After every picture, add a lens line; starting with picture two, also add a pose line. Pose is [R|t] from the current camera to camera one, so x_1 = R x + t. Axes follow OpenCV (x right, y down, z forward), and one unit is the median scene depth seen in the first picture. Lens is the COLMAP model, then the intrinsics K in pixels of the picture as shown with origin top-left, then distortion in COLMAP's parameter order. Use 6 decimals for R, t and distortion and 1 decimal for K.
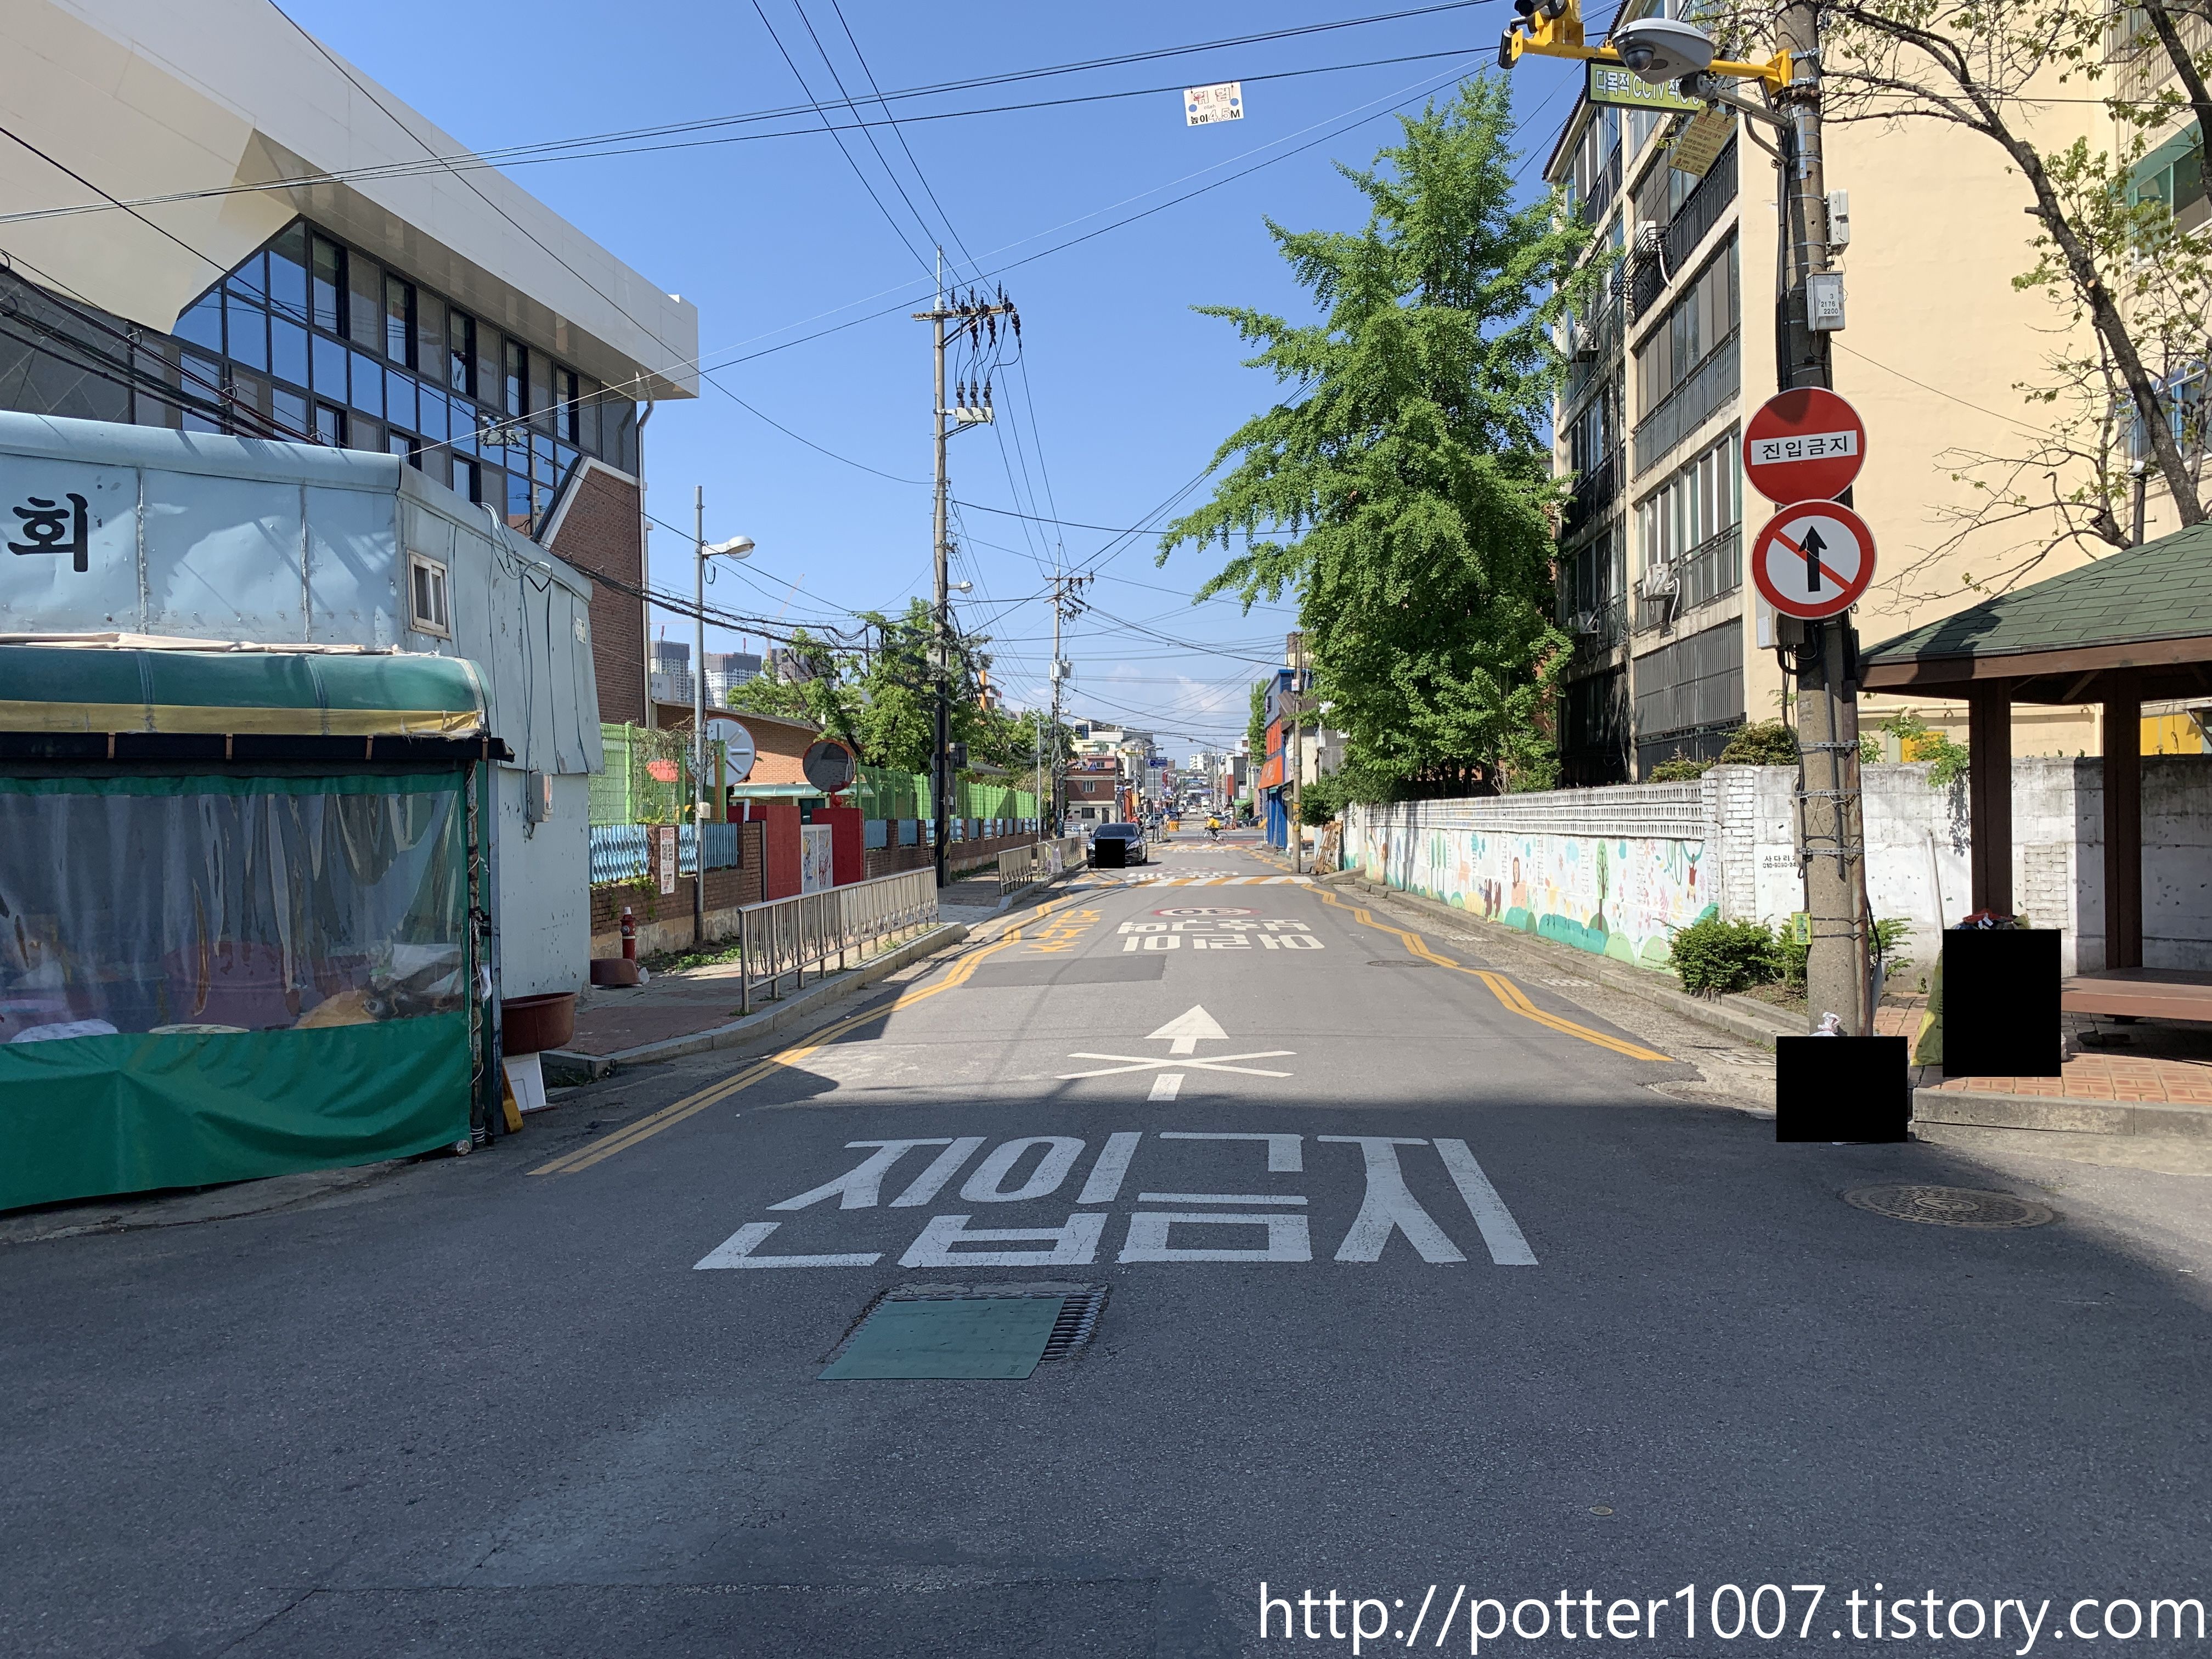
lens RADIAL K [[1691.7, 0, 1106.0], [0, 1691.7, 829.5], [0, 0, 1]] dist [0.168340, 0.000030]
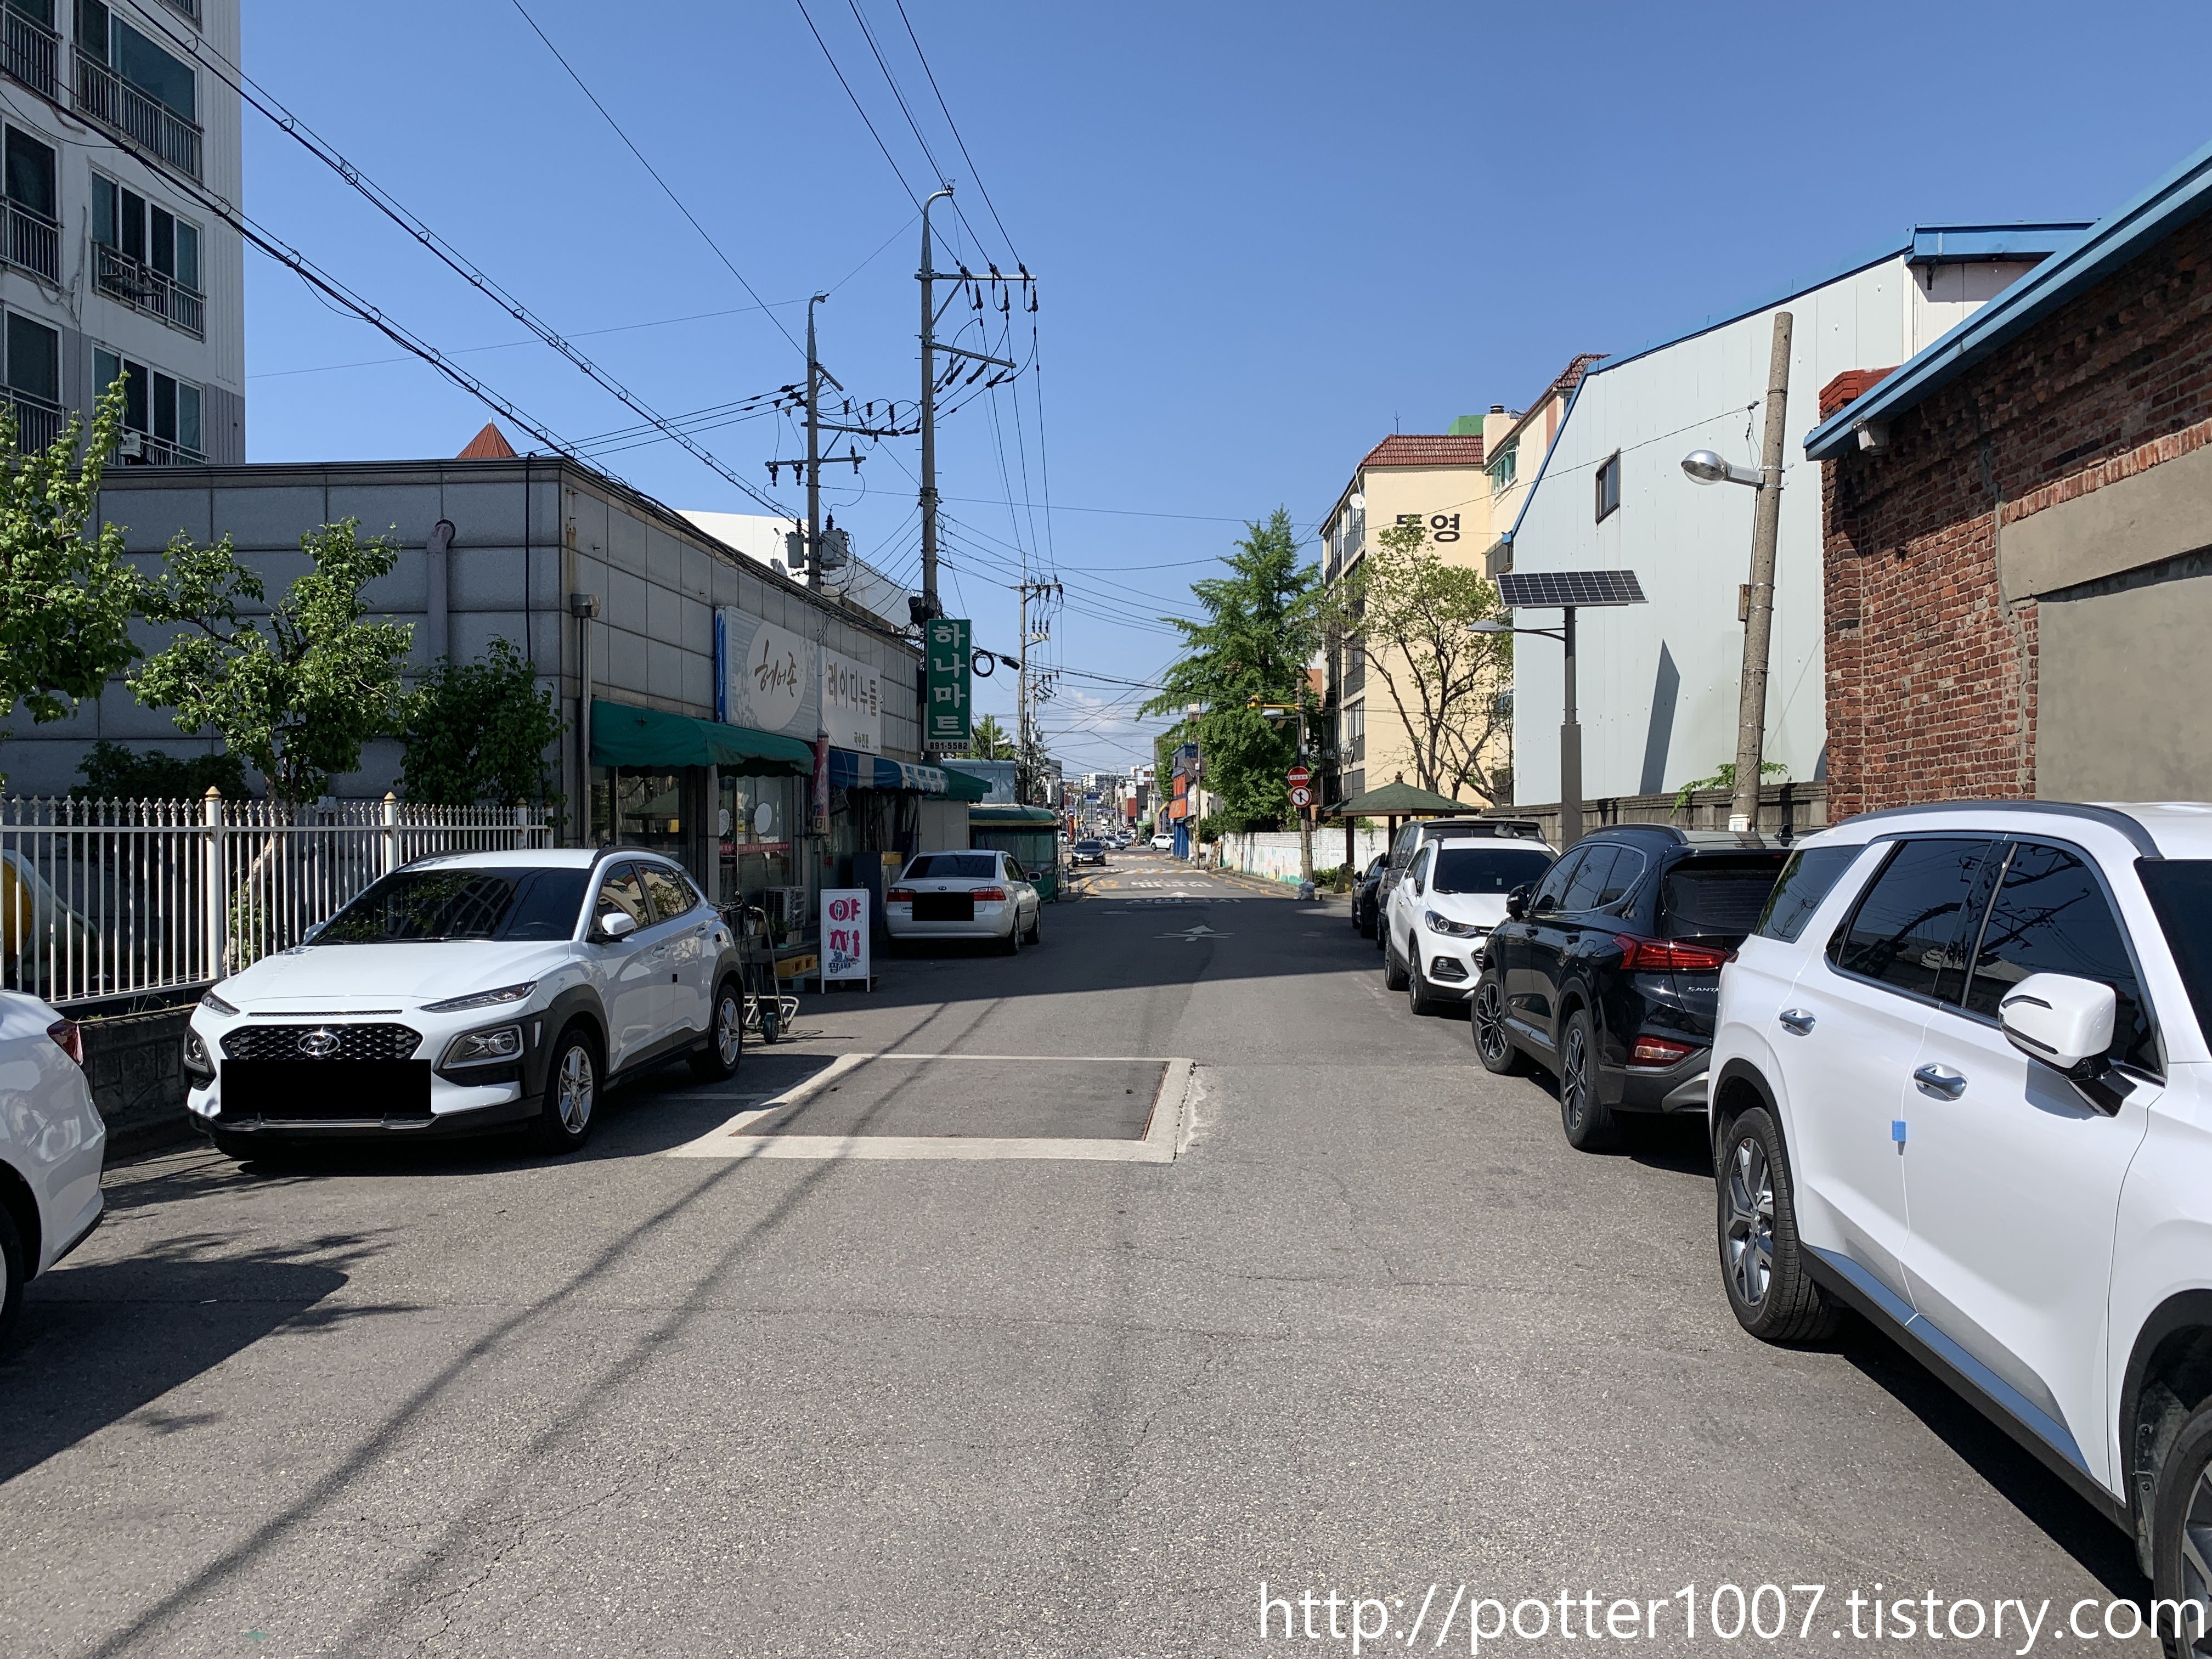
lens RADIAL K [[1691.7, 0, 1106.0], [0, 1691.7, 829.5], [0, 0, 1]] dist [0.168340, 0.000030]
pose [[0.997844, 0.010476, 0.064794, -0.152013], [-0.009821, 0.999897, -0.010422, 0.003904], [-0.064897, 0.009763, 0.997844, -1.184422]]
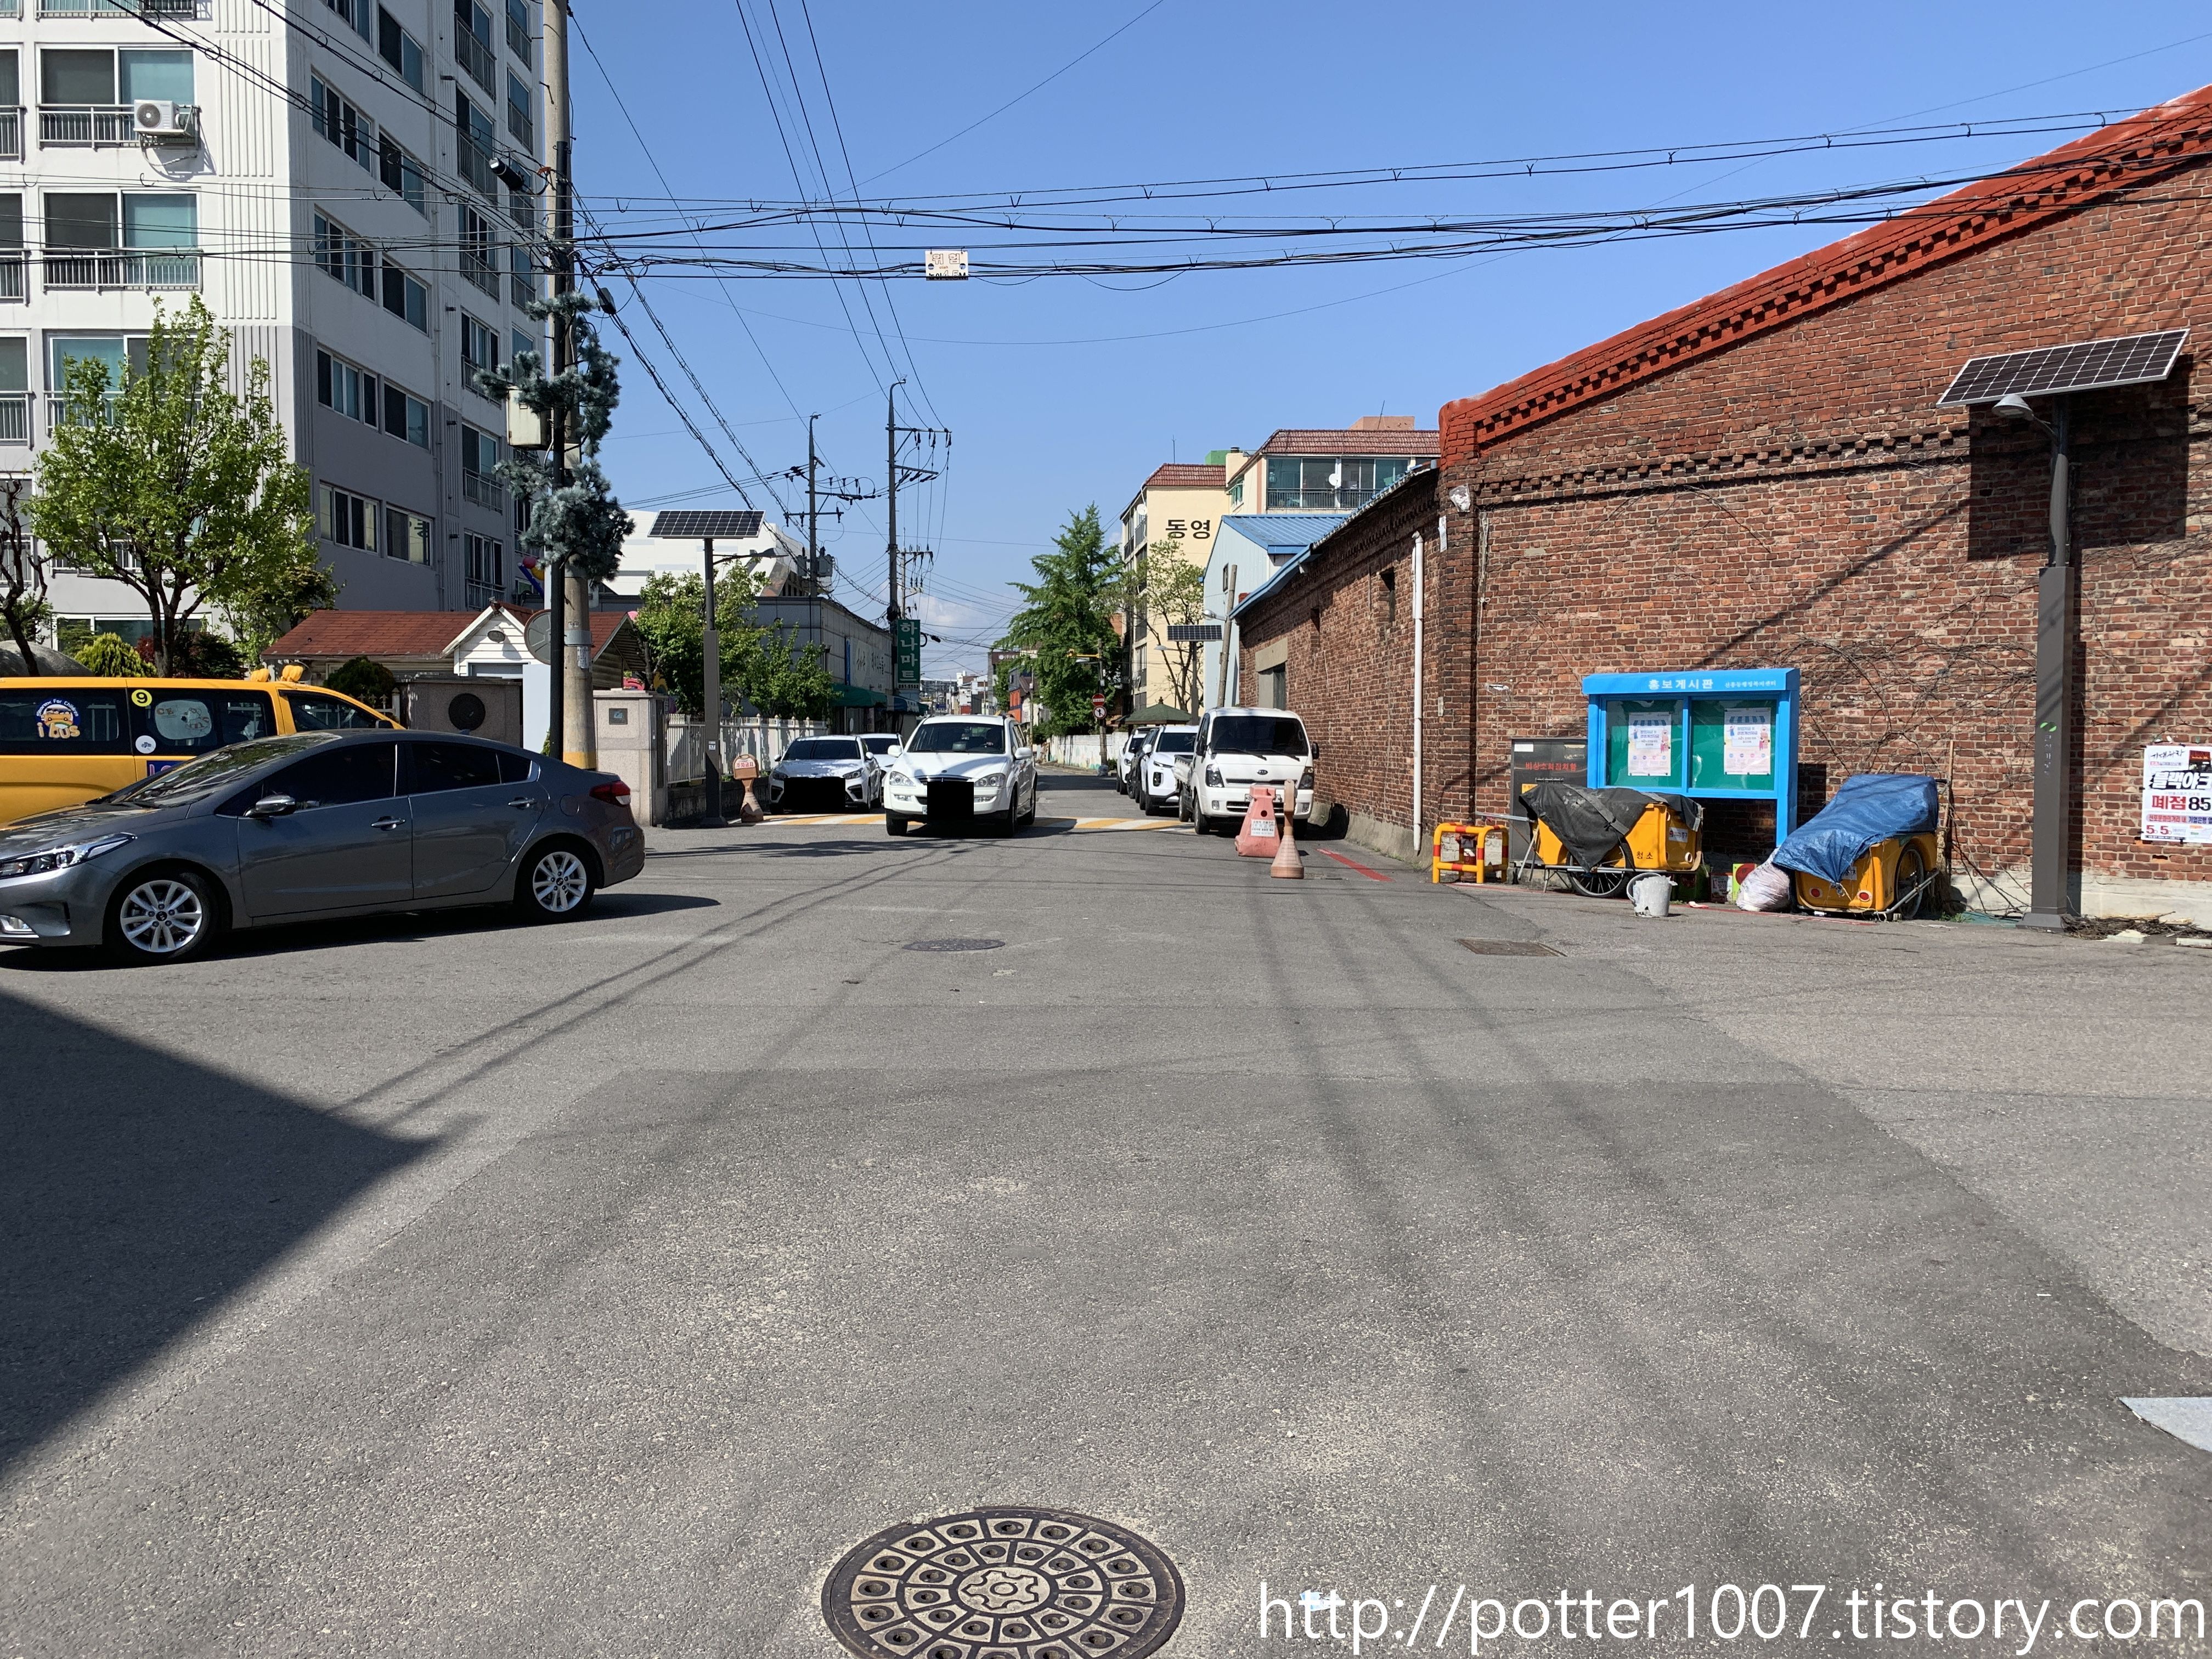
lens RADIAL K [[1691.7, 0, 1106.0], [0, 1691.7, 829.5], [0, 0, 1]] dist [0.168340, 0.000030]
pose [[0.985811, 0.007036, 0.167713, -0.277057], [-0.014579, 0.998934, 0.043789, 0.018651], [-0.167226, -0.045613, 0.984863, -2.075702]]
